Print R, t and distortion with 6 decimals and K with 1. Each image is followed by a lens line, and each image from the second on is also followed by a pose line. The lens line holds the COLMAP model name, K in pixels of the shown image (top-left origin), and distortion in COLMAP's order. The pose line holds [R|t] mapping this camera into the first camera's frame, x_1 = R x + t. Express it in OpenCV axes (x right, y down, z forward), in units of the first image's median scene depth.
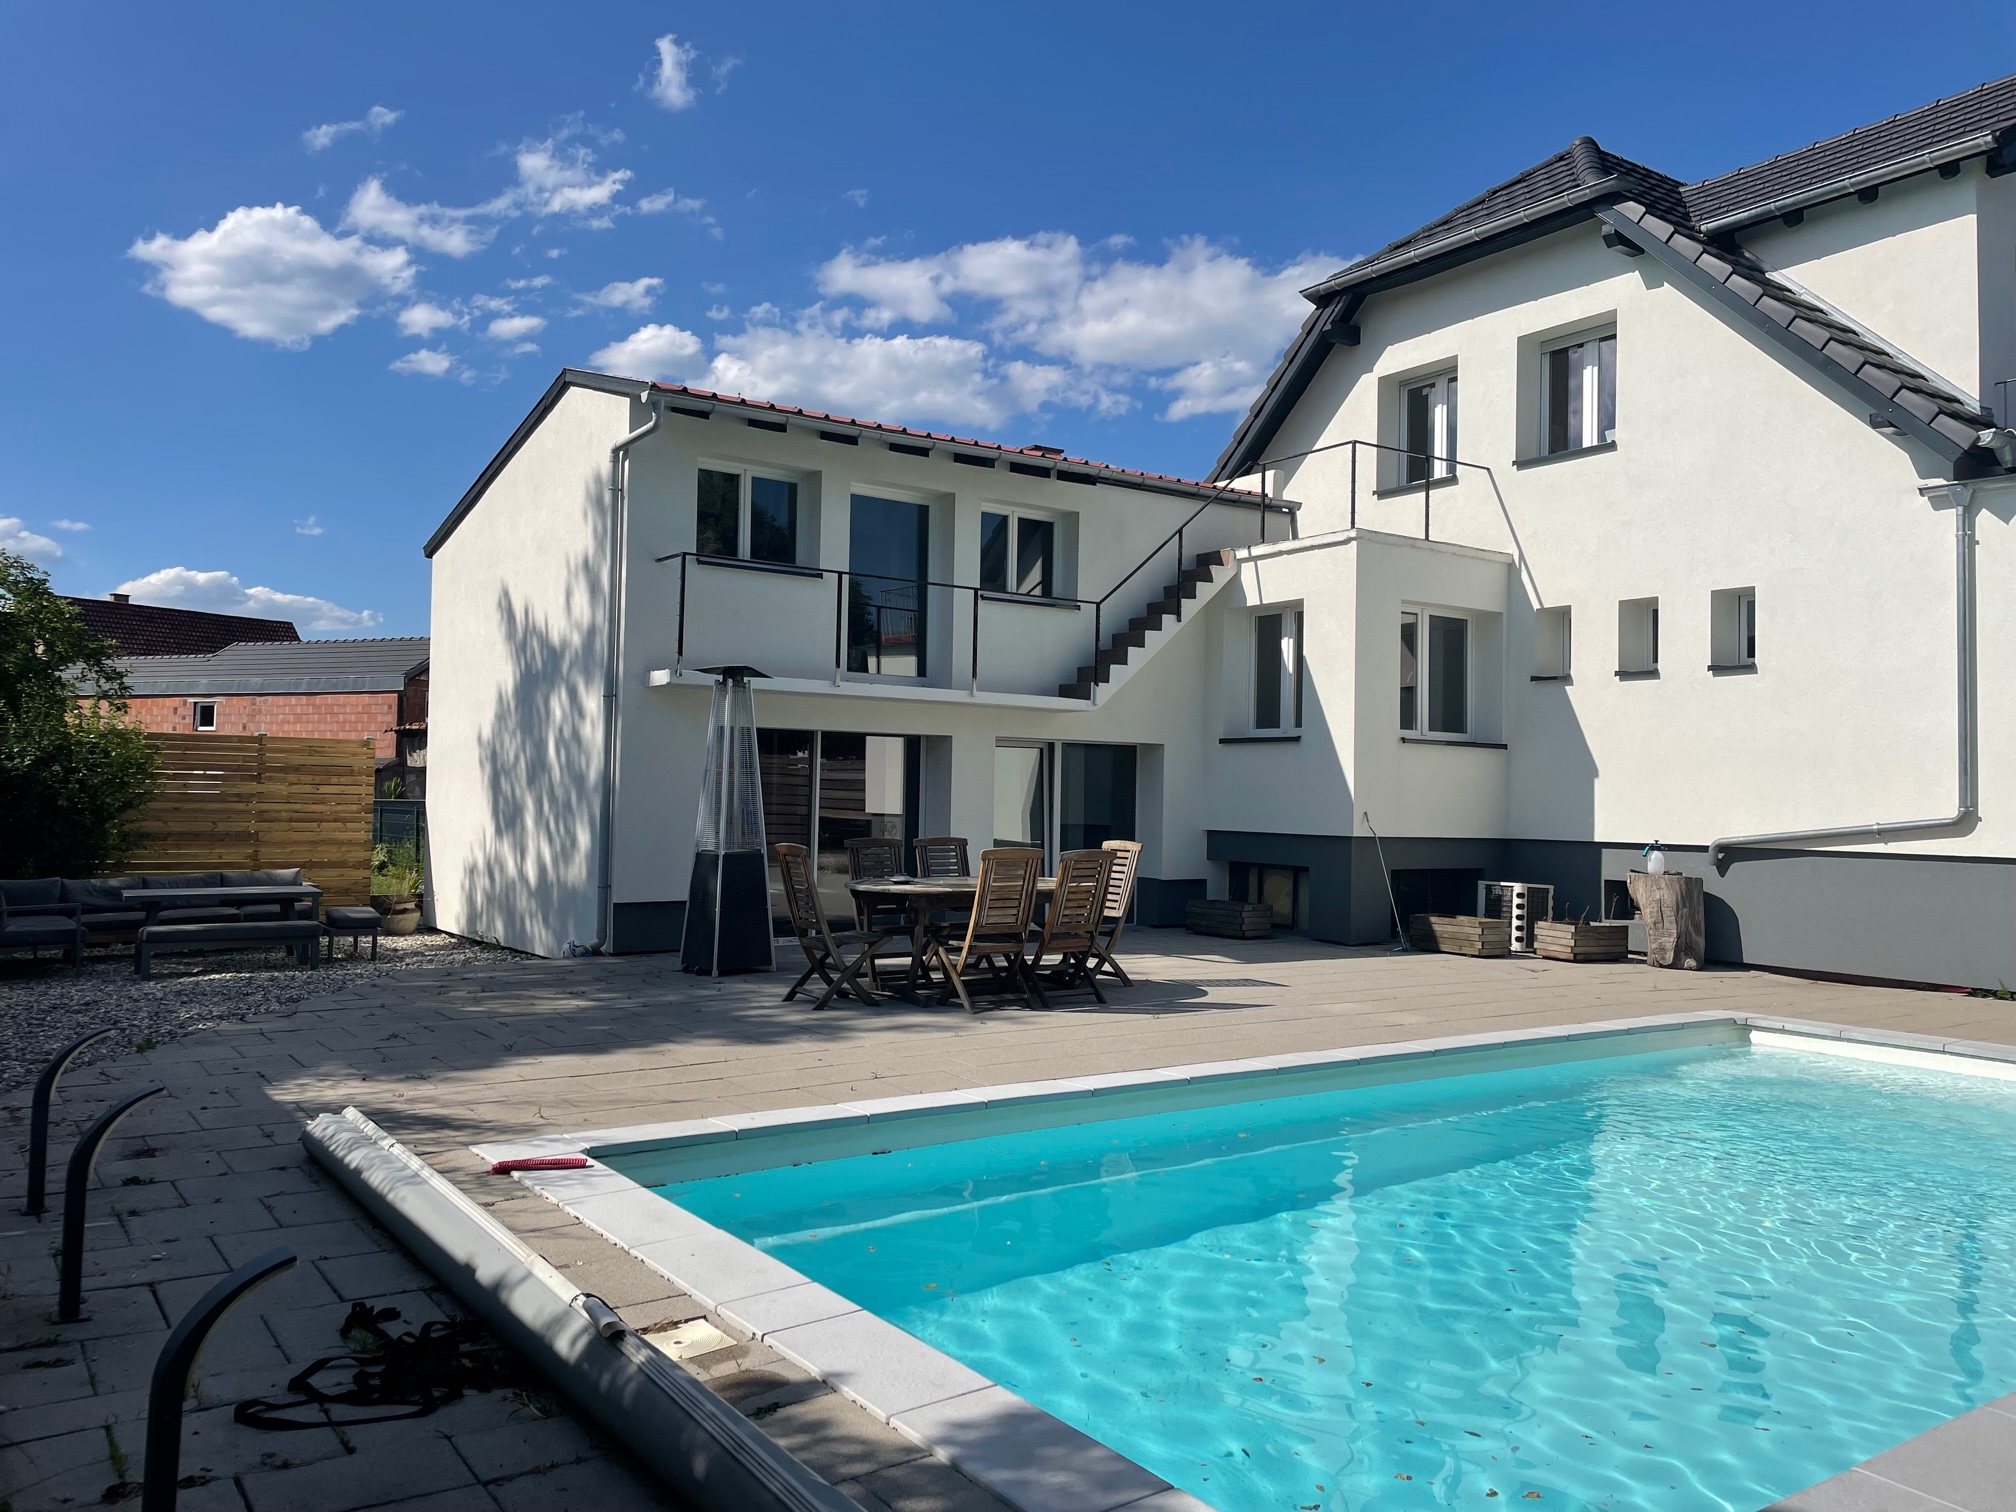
lens RADIAL K [[1521.9, 0, 995.7], [0, 1521.9, 753.3], [0, 0, 1]] dist [-0.008559, -0.003053]
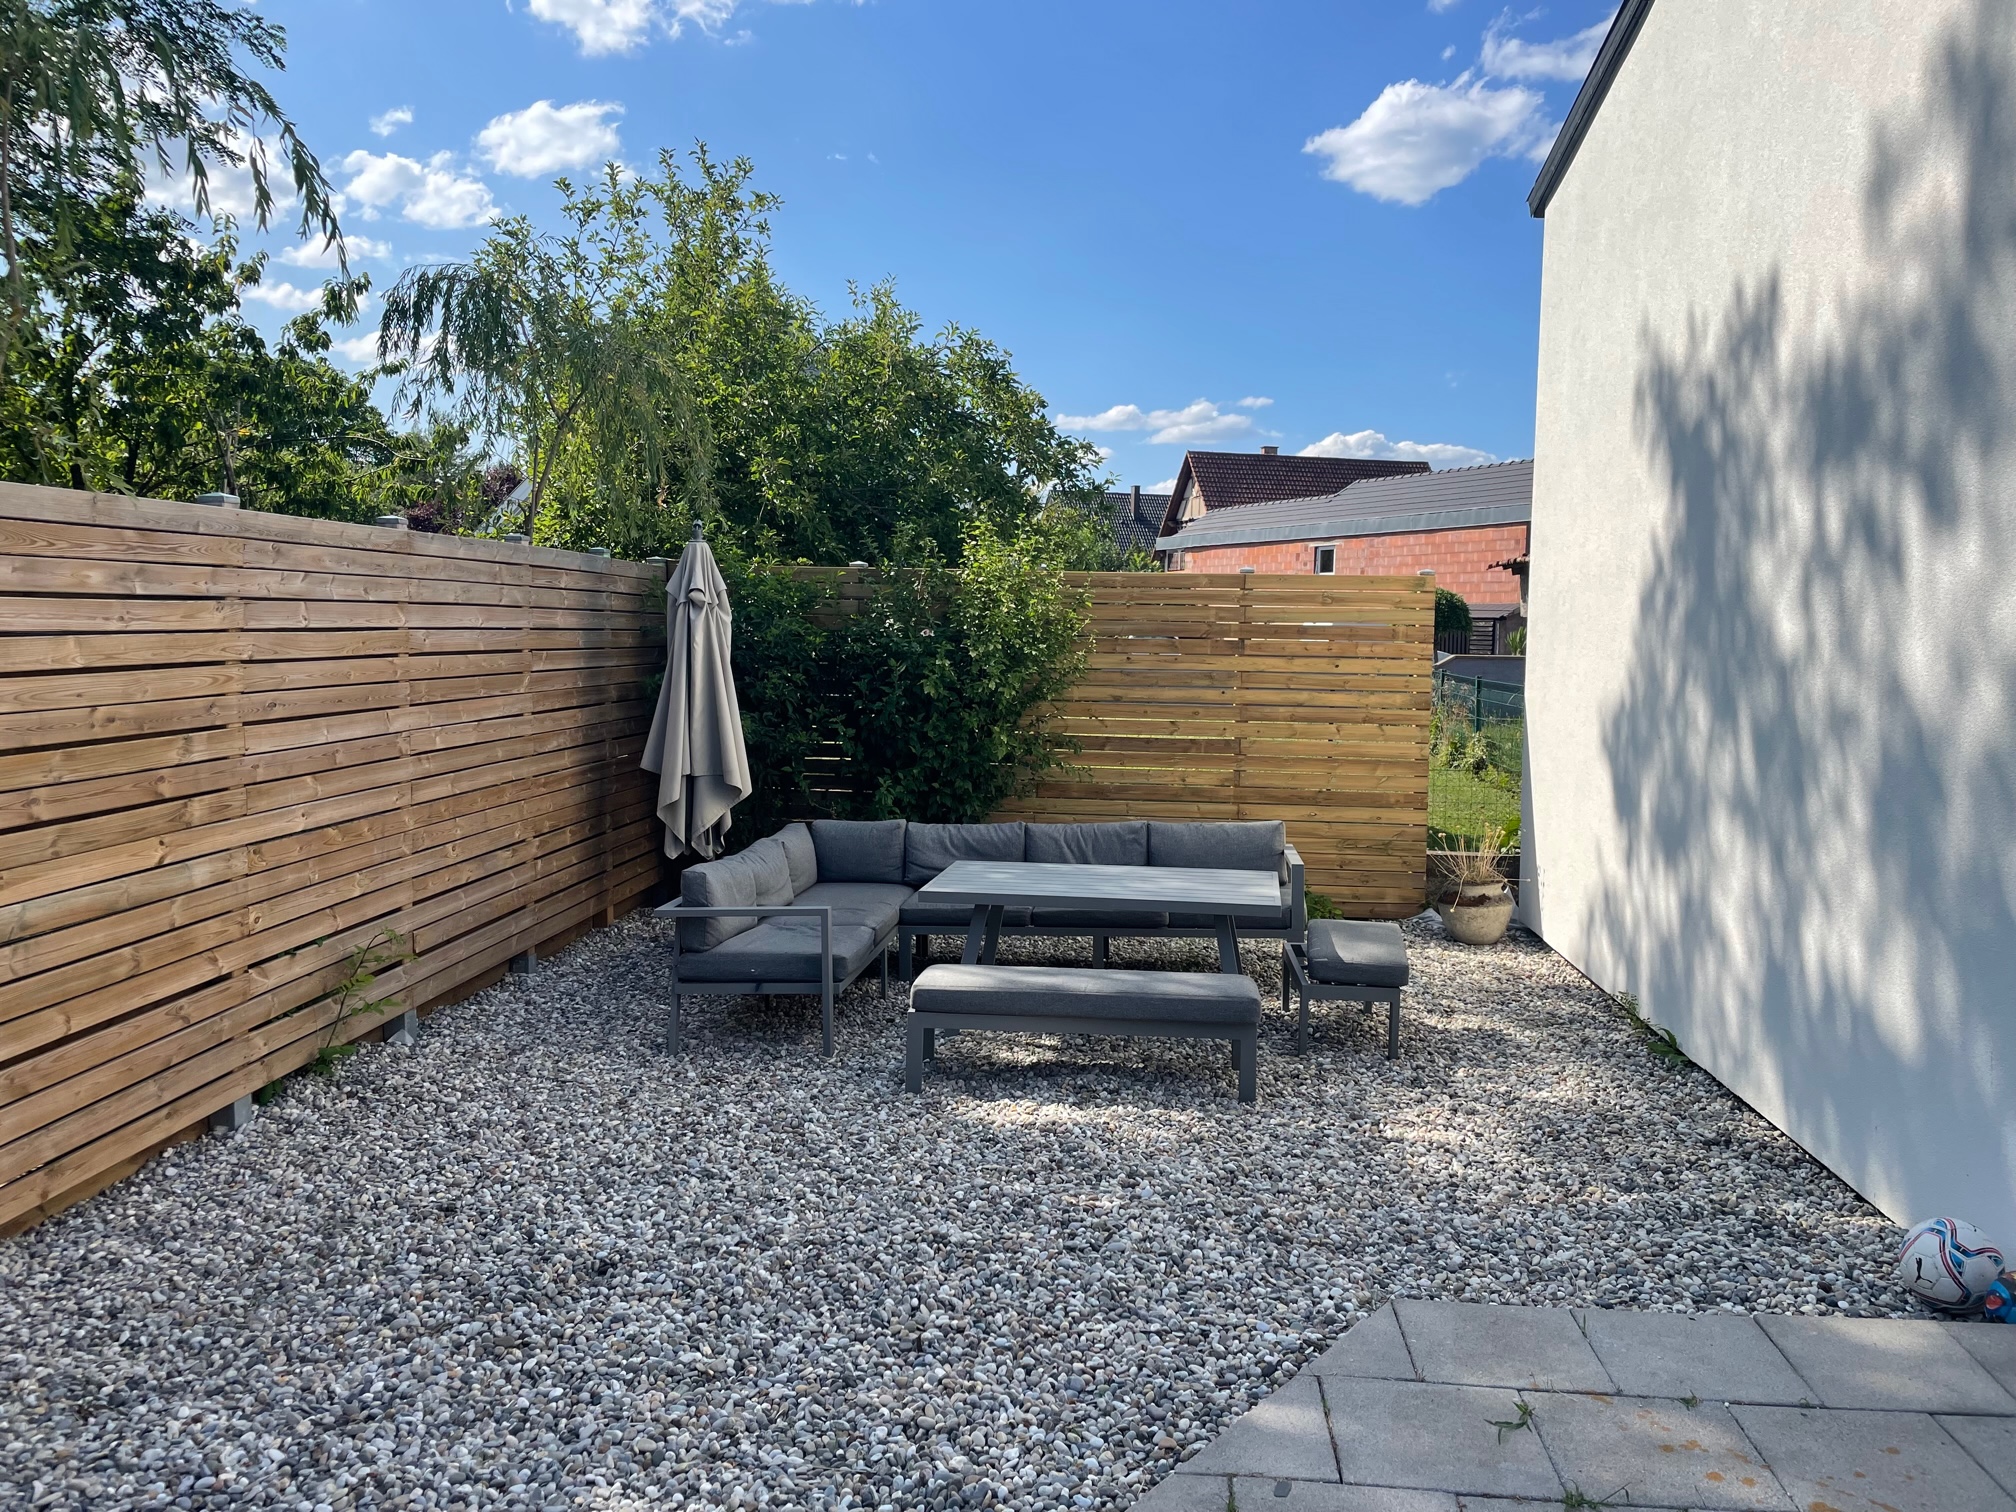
lens RADIAL K [[1521.9, 0, 993.4], [0, 1521.9, 746.0], [0, 0, 1]] dist [-0.008559, -0.003053]
pose [[0.753274, 0.041957, -0.656367, -0.171432], [0.022611, 0.995721, 0.089600, 0.000119], [0.657318, -0.082334, 0.749102, 0.492758]]
